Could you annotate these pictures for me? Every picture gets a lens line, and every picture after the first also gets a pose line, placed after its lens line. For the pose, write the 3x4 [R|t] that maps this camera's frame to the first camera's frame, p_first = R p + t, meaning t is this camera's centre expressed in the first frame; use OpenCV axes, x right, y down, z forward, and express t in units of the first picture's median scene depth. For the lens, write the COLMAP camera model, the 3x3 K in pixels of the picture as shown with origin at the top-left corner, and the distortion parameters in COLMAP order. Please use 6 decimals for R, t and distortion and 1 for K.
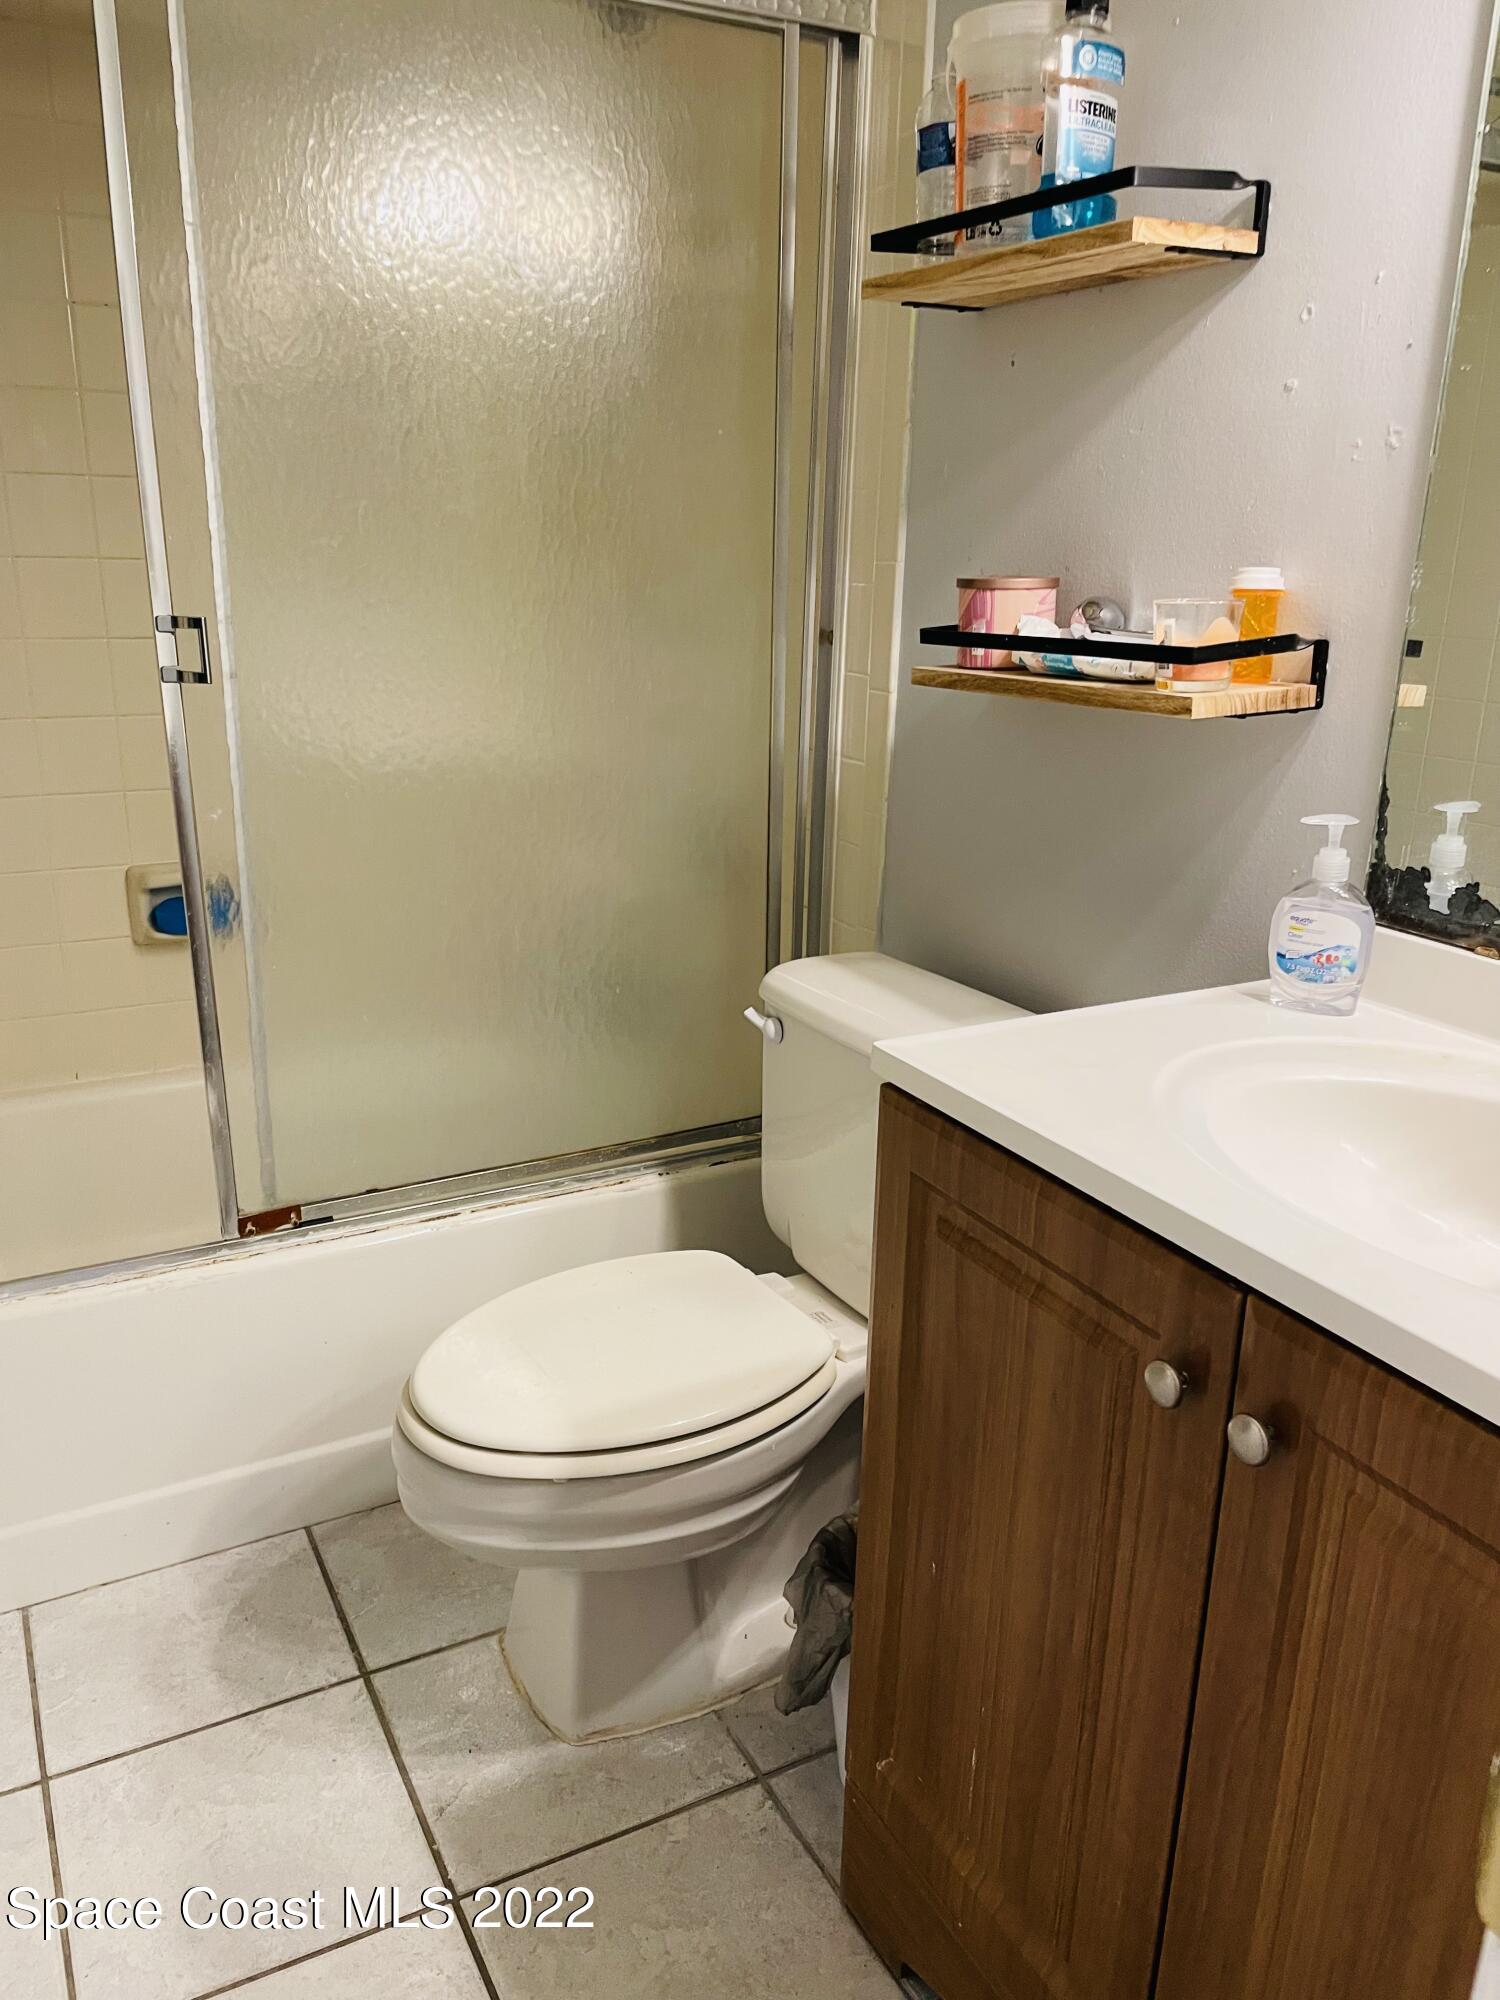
lens RADIAL K [[1497.0, 0, 759.3], [0, 1497.0, 1013.1], [0, 0, 1]] dist [0.075281, -0.095353]
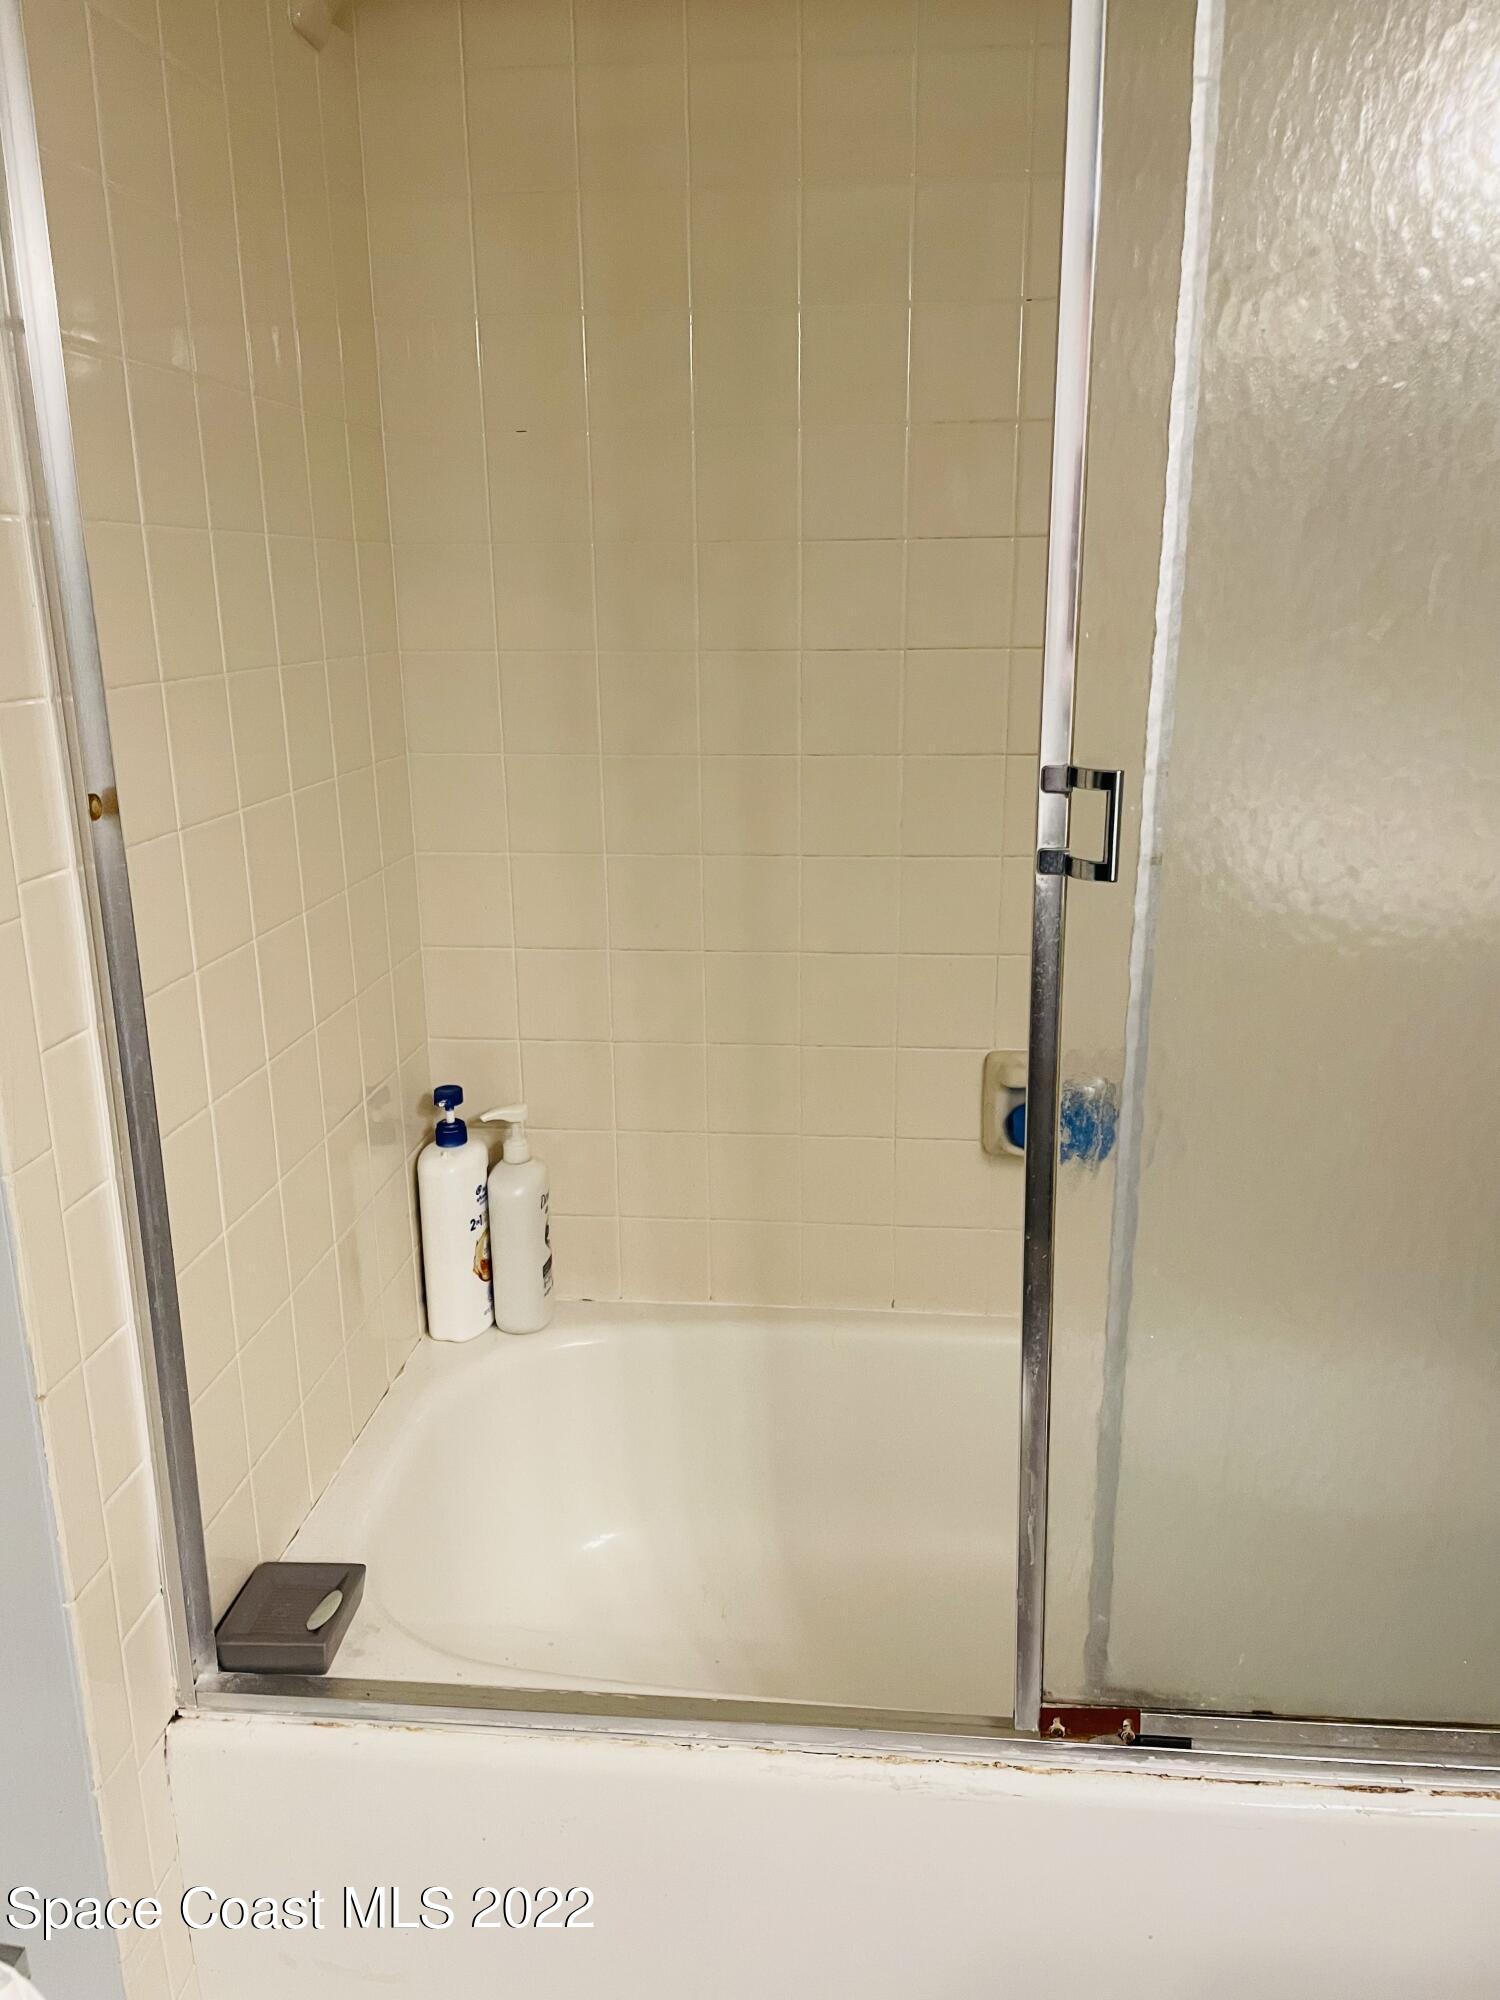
lens RADIAL K [[1497.0, 0, 745.8], [0, 1497.0, 1014.3], [0, 0, 1]] dist [0.075281, -0.095353]
pose [[0.829371, 0.117307, -0.546245, -0.142128], [-0.145551, 0.989314, -0.008534, -0.126368], [0.539406, 0.086584, 0.837582, 0.396937]]
